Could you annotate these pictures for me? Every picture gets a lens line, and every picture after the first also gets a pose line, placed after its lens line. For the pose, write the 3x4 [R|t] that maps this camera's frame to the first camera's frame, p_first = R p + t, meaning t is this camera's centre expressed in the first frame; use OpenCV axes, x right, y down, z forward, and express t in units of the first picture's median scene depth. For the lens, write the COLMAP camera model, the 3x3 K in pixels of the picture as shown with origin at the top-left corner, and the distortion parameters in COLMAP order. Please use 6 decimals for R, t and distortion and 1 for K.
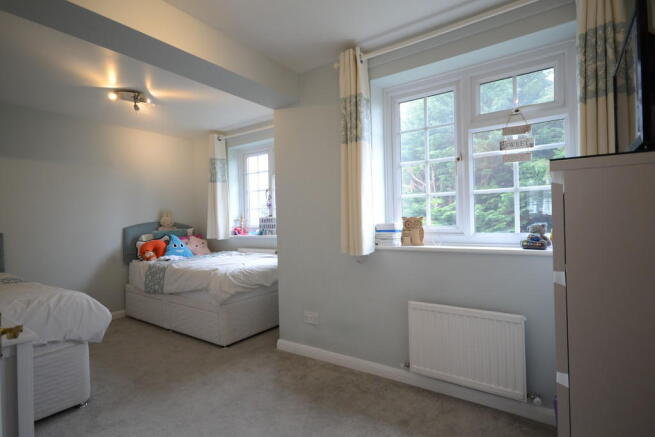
lens RADIAL K [[331.1, 0, 327.5], [0, 331.1, 218.5], [0, 0, 1]] dist [0.018593, -0.000810]
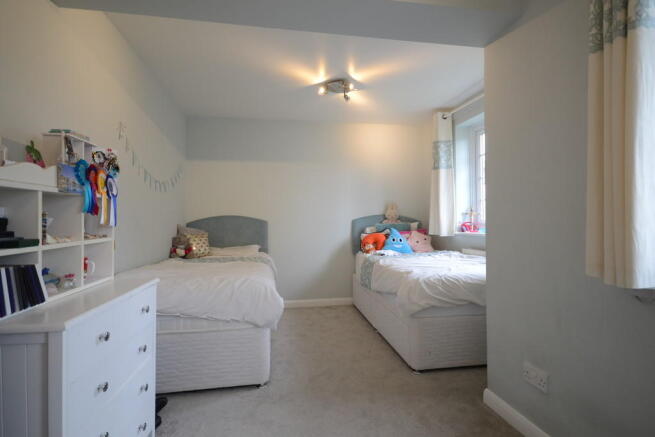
lens RADIAL K [[331.1, 0, 327.5], [0, 331.1, 218.5], [0, 0, 1]] dist [0.018593, -0.000810]
pose [[0.710365, 0.018631, -0.703587, 0.069254], [-0.010001, 0.999816, 0.016377, 0.007601], [0.703762, -0.004597, 0.710421, 0.209443]]
